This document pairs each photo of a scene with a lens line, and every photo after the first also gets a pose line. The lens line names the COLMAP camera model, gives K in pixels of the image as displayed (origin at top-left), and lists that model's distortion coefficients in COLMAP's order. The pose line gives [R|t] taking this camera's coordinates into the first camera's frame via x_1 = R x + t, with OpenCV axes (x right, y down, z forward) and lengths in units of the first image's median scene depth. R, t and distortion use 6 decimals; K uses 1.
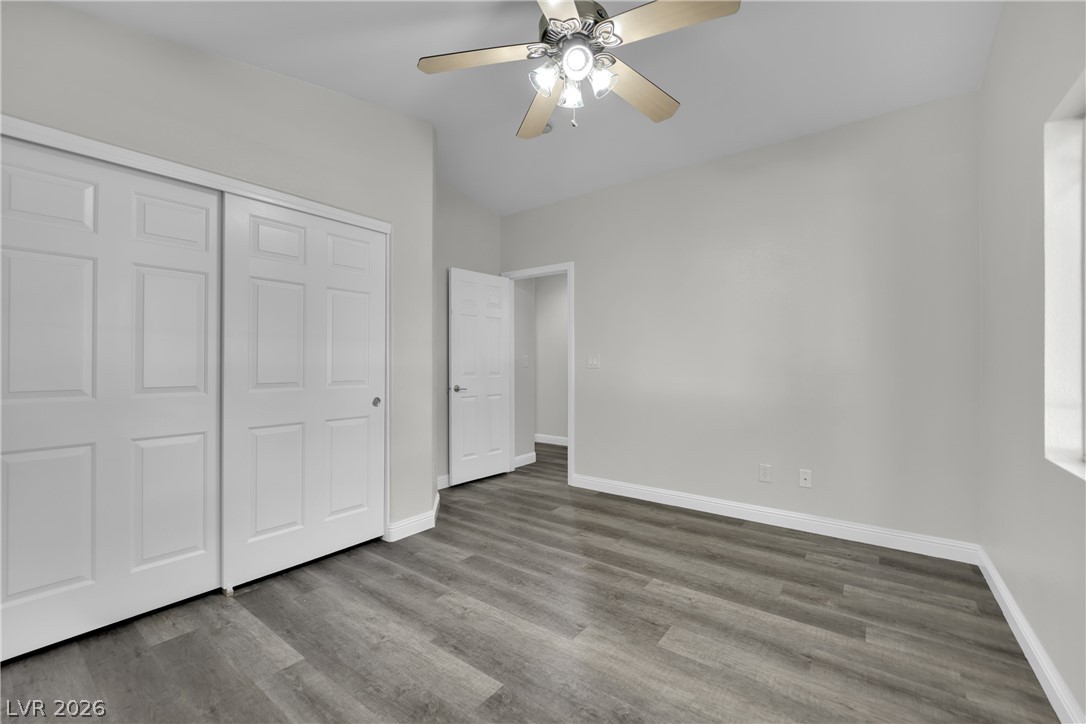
lens RADIAL K [[452.6, 0, 539.9], [0, 452.6, 362.8], [0, 0, 1]] dist [-0.019249, -0.000019]
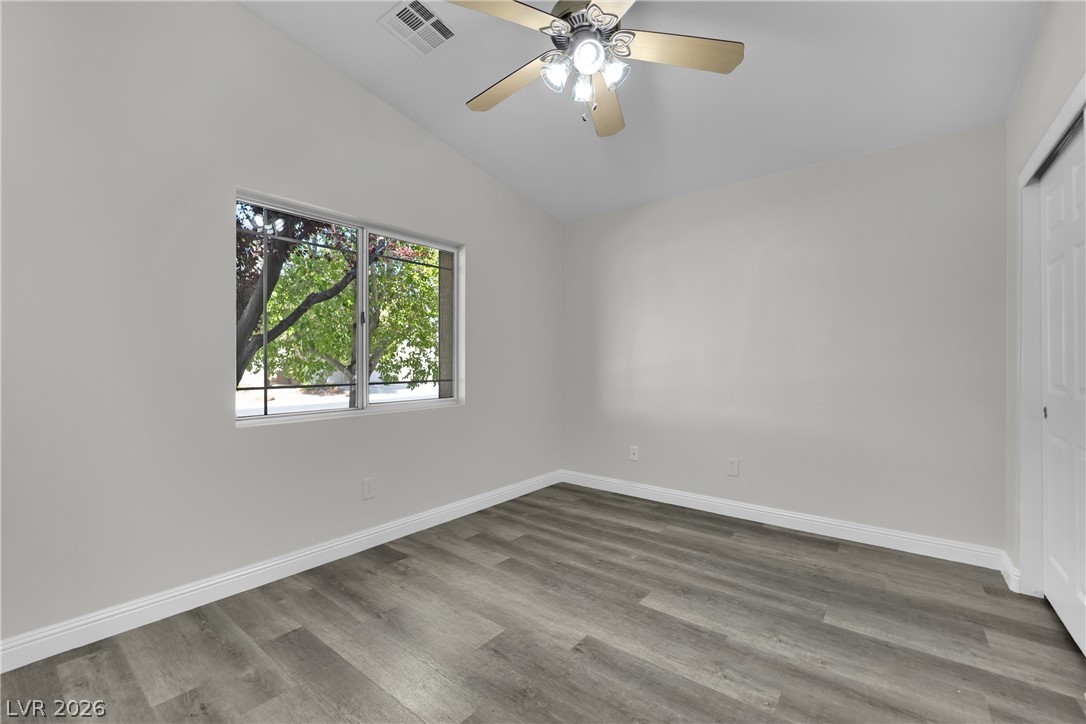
lens RADIAL K [[452.6, 0, 539.9], [0, 452.6, 362.8], [0, 0, 1]] dist [-0.019249, -0.000019]
pose [[-0.999652, -0.009675, 0.024522, 0.158501], [-0.009709, 0.999952, -0.001260, 0.010947], [-0.024509, -0.001498, -0.999698, 2.002766]]
